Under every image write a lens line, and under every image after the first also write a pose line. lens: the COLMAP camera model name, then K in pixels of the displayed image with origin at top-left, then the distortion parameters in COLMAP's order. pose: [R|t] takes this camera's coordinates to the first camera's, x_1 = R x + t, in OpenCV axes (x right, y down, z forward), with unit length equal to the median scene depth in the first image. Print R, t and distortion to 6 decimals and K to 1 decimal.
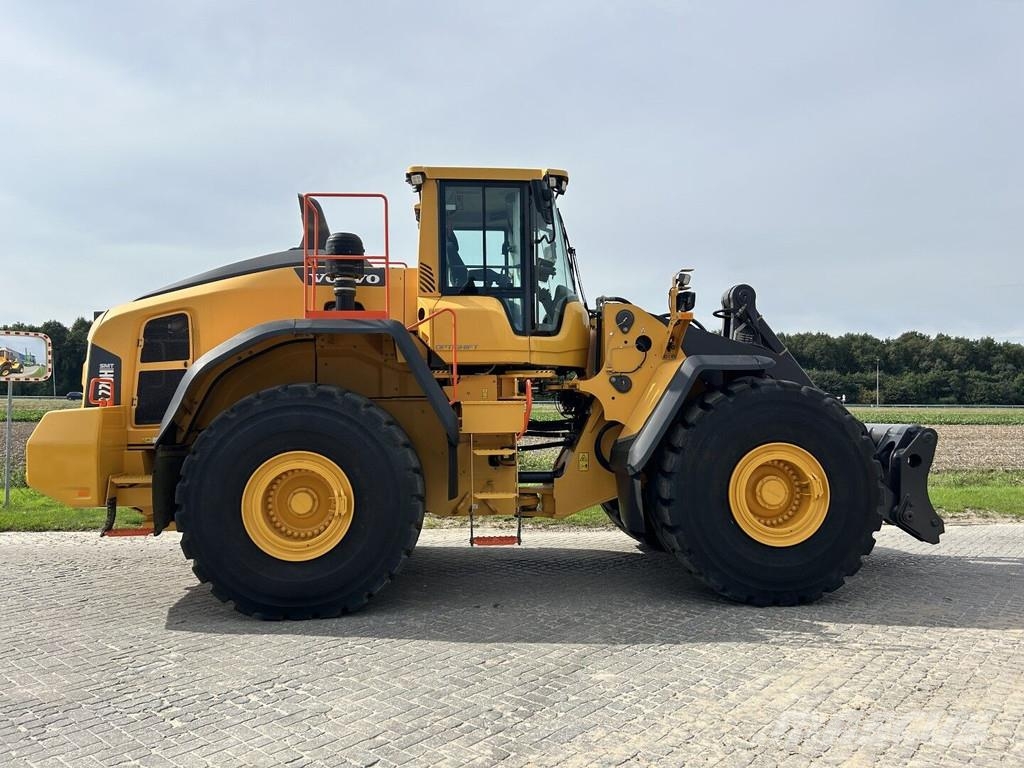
lens RADIAL K [[776.5, 0, 511.7], [0, 776.5, 377.0], [0, 0, 1]] dist [0.053640, -0.056512]
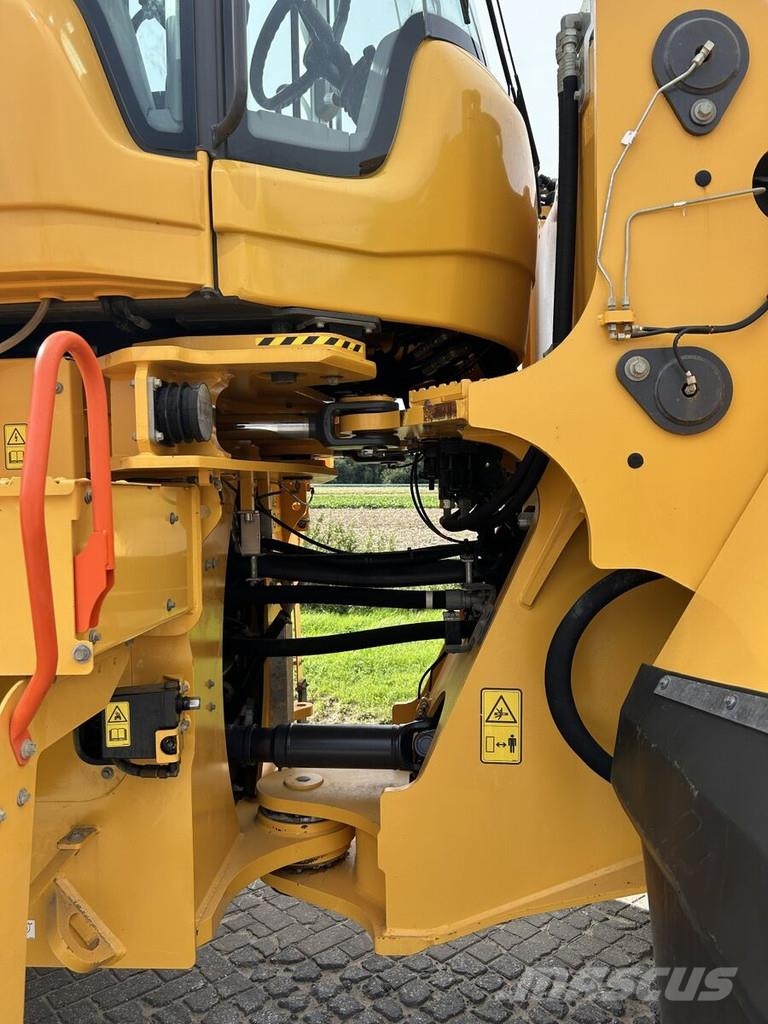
lens RADIAL K [[776.5, 0, 391.0], [0, 776.5, 518.3], [0, 0, 1]] dist [0.053640, -0.056512]
pose [[0.990873, -0.003657, -0.134749, 0.097096], [0.013509, 0.997294, 0.072270, 0.027369], [0.134120, -0.073431, 0.988241, 0.806649]]
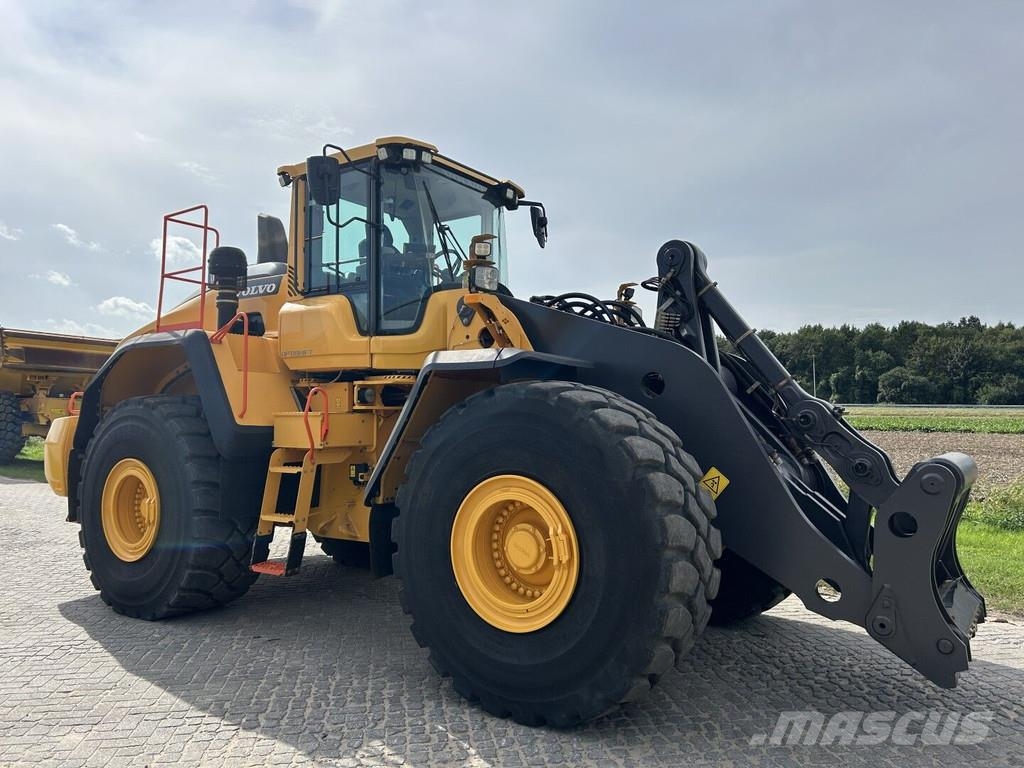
lens RADIAL K [[776.5, 0, 510.4], [0, 776.5, 376.0], [0, 0, 1]] dist [0.053640, -0.056512]
pose [[0.767276, -0.023159, -0.640899, 0.703070], [0.018196, 0.999732, -0.014341, 0.006476], [0.641059, -0.000659, 0.767492, 0.439572]]
